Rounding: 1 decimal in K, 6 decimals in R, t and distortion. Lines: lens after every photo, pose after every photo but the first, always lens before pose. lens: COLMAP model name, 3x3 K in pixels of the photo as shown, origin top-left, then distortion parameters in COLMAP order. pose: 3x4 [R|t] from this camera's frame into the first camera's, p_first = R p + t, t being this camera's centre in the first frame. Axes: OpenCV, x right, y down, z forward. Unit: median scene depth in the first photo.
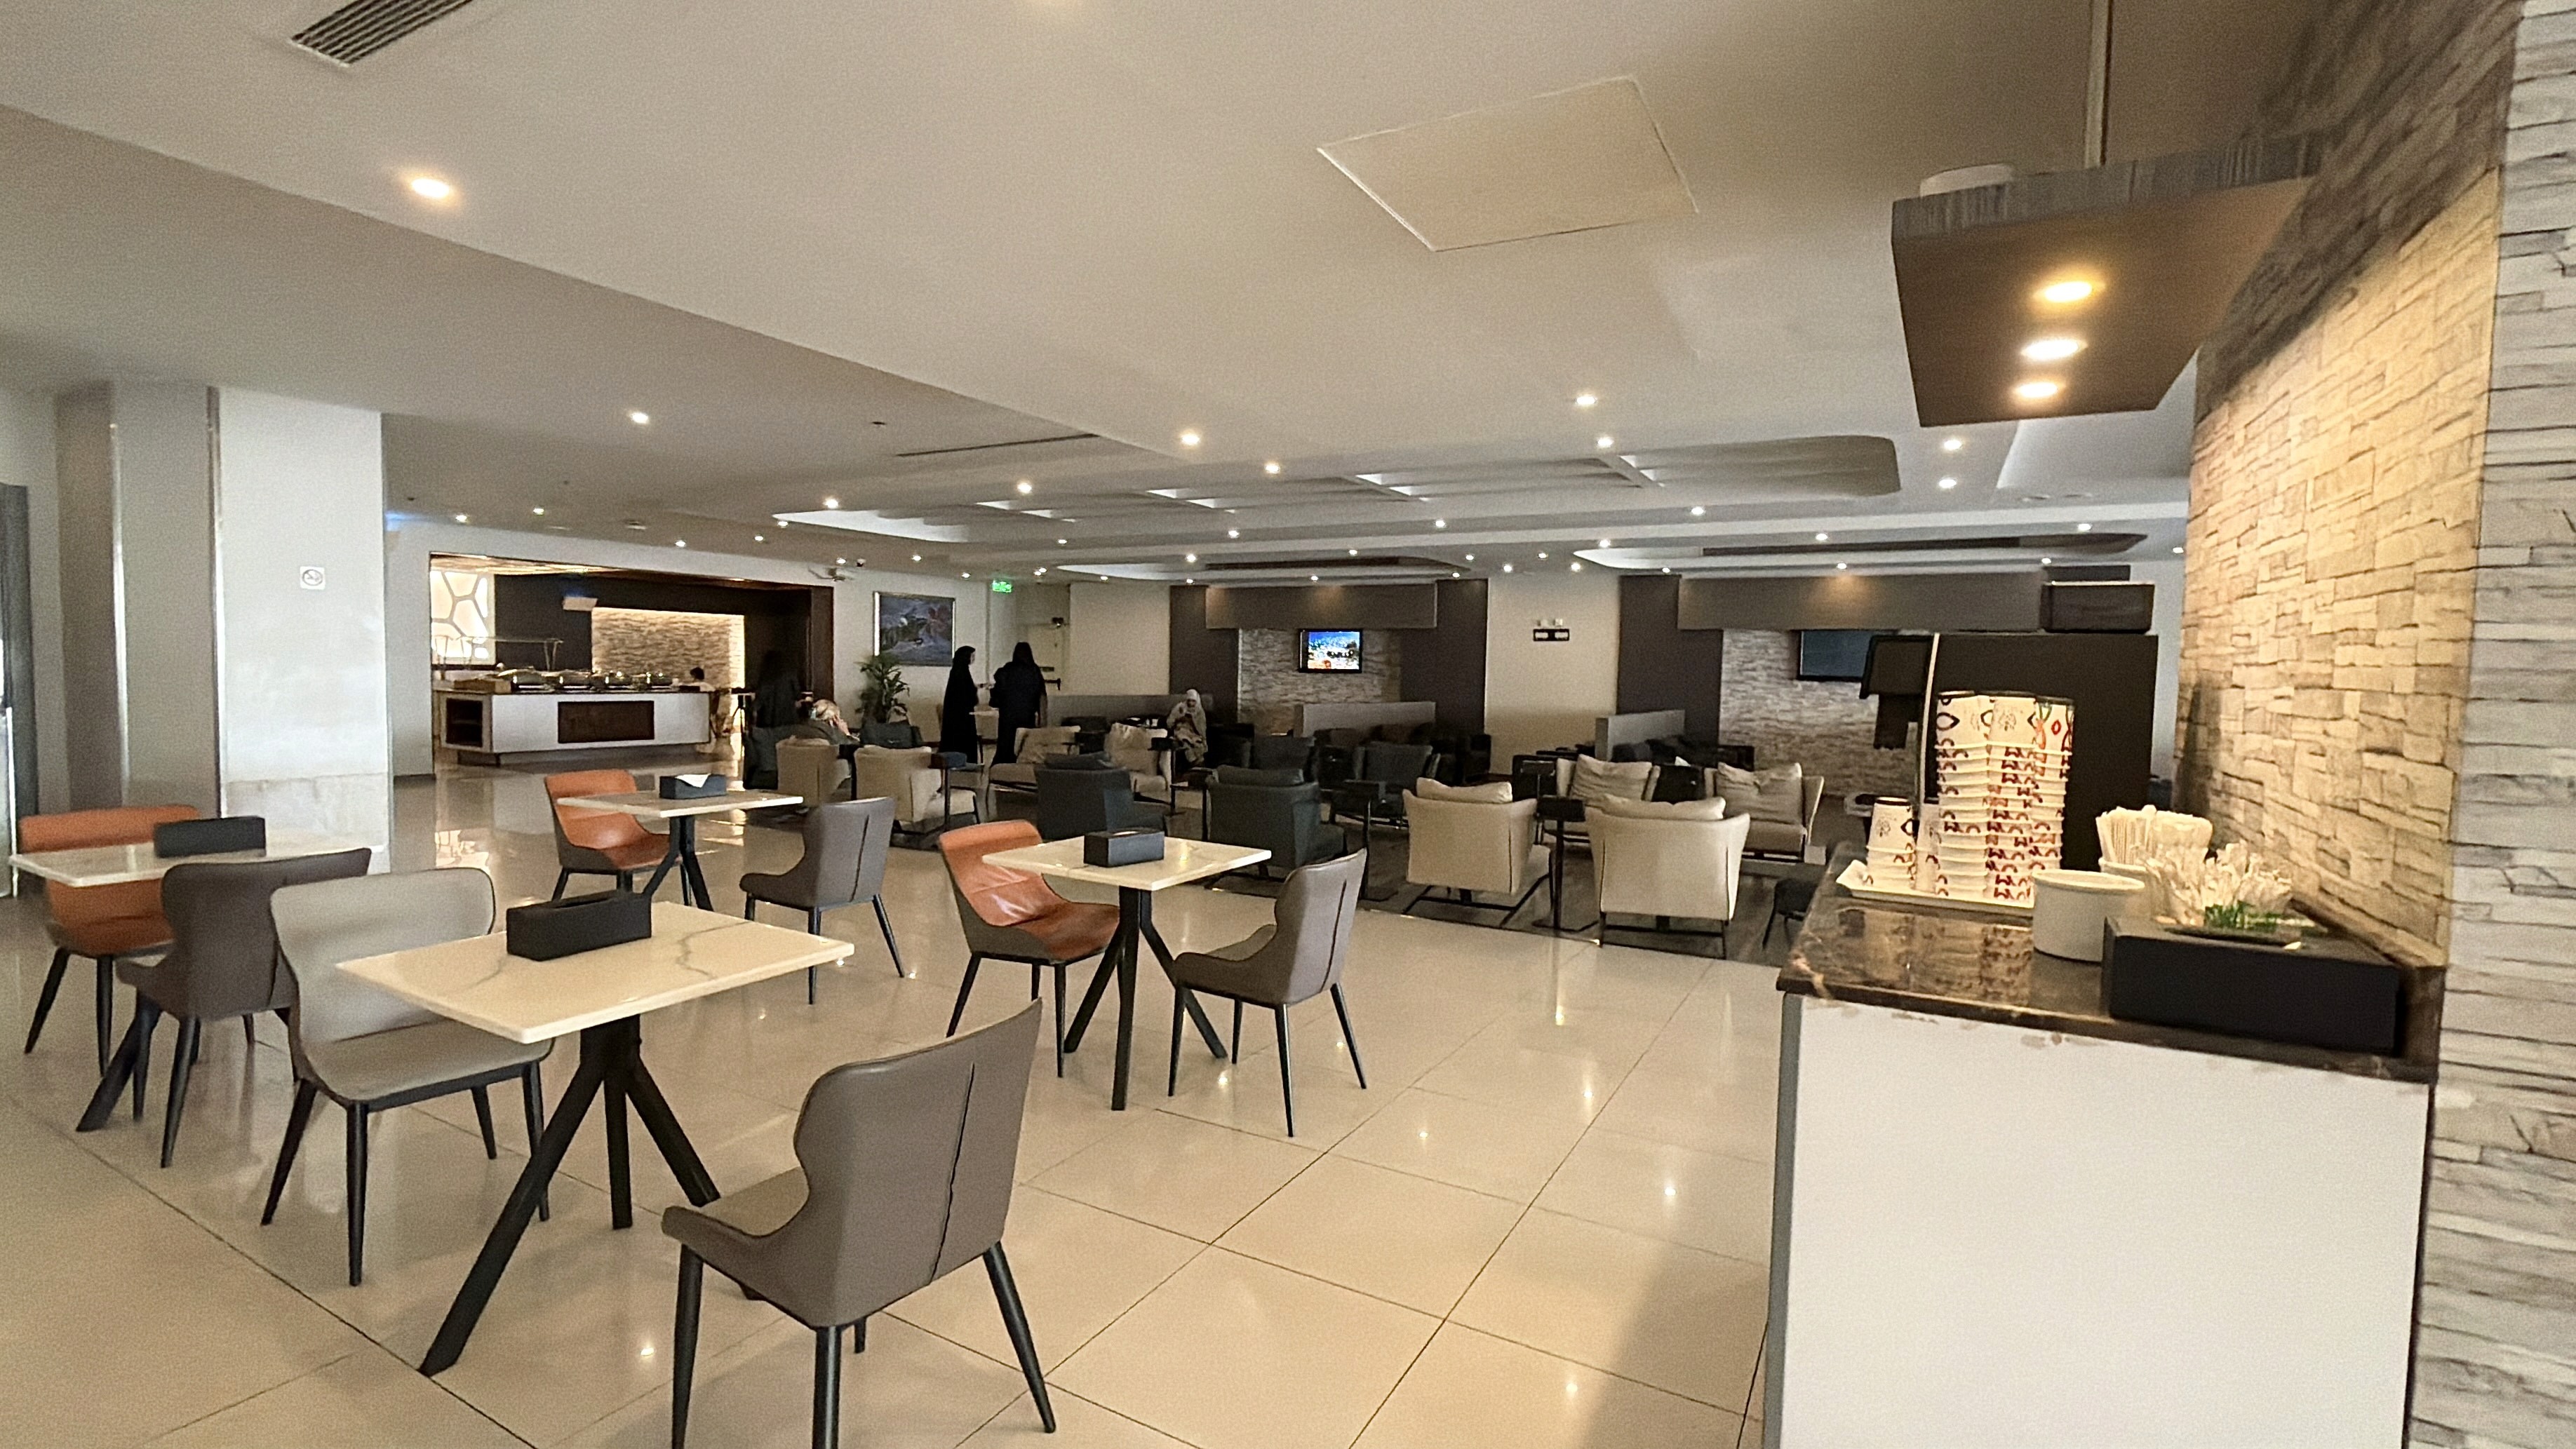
lens RADIAL K [[1130.2, 0, 1289.5], [0, 1130.2, 715.3], [0, 0, 1]] dist [0.000050, -0.000003]
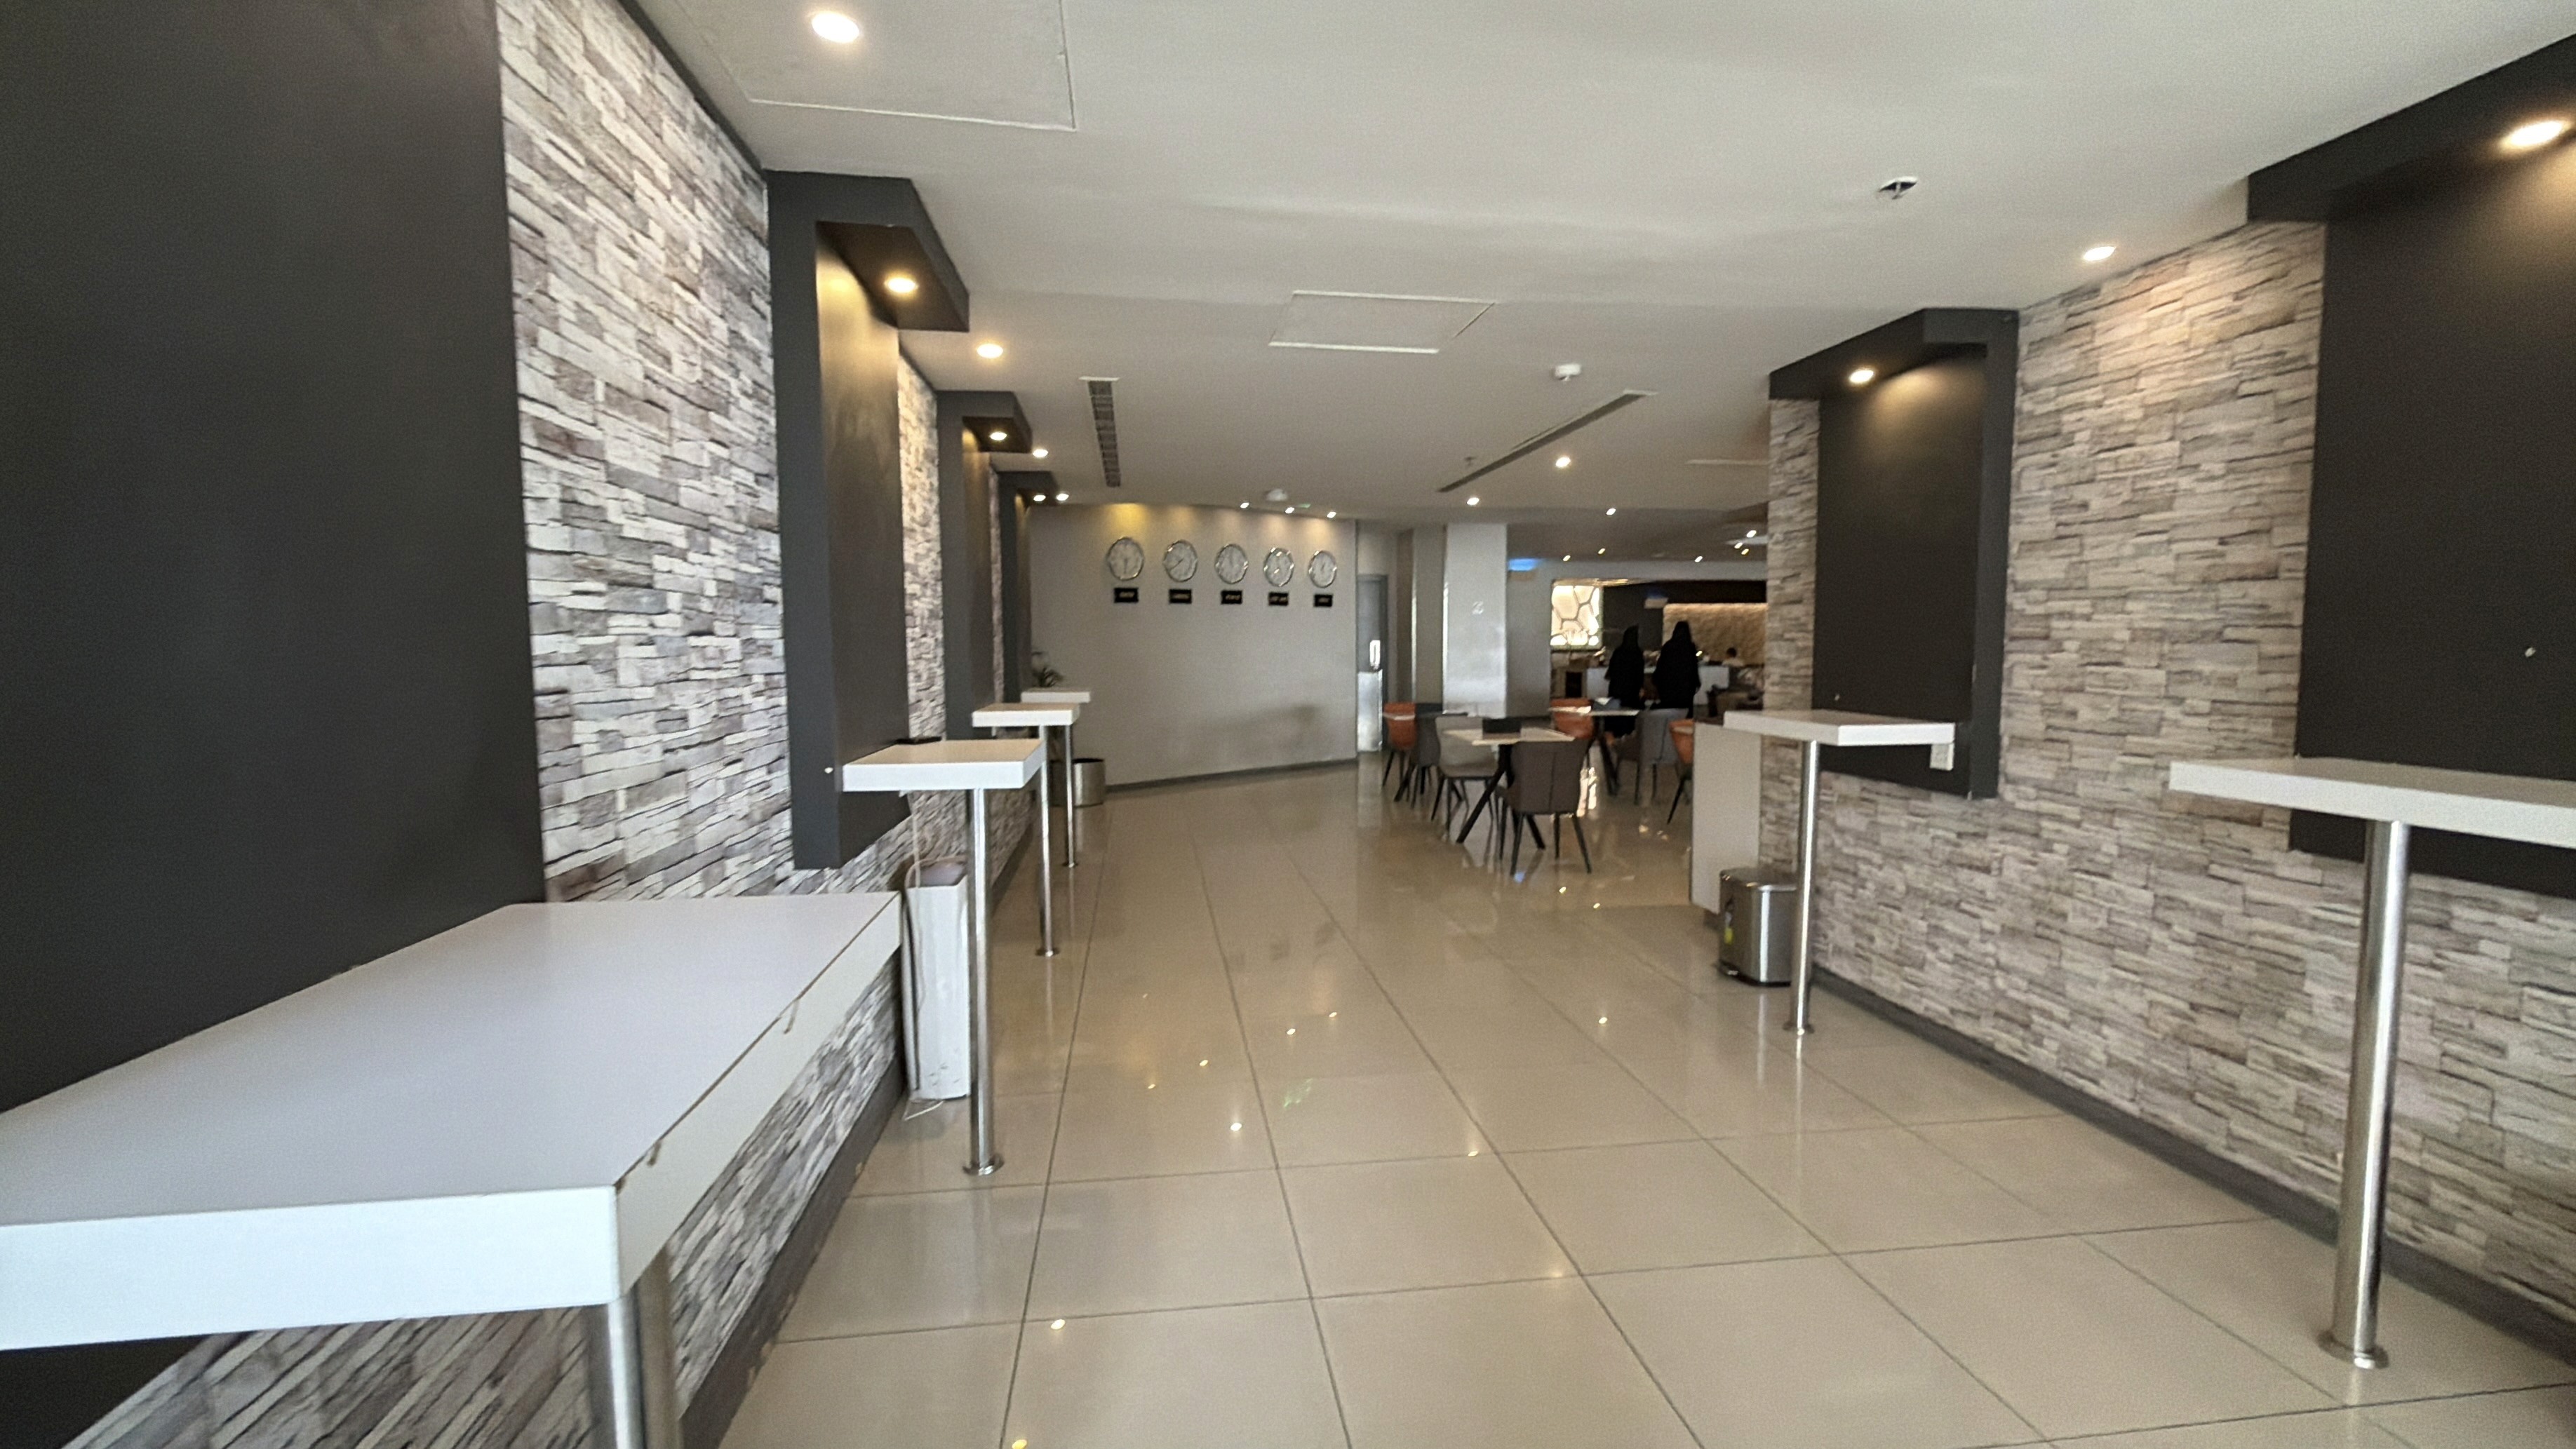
lens RADIAL K [[1130.2, 0, 1293.5], [0, 1130.2, 729.1], [0, 0, 1]] dist [0.000050, -0.000003]
pose [[-0.792208, 0.007276, -0.610208, 1.101496], [-0.068493, 0.992551, 0.100757, -0.042515], [0.606395, 0.121615, -0.785808, 2.355067]]
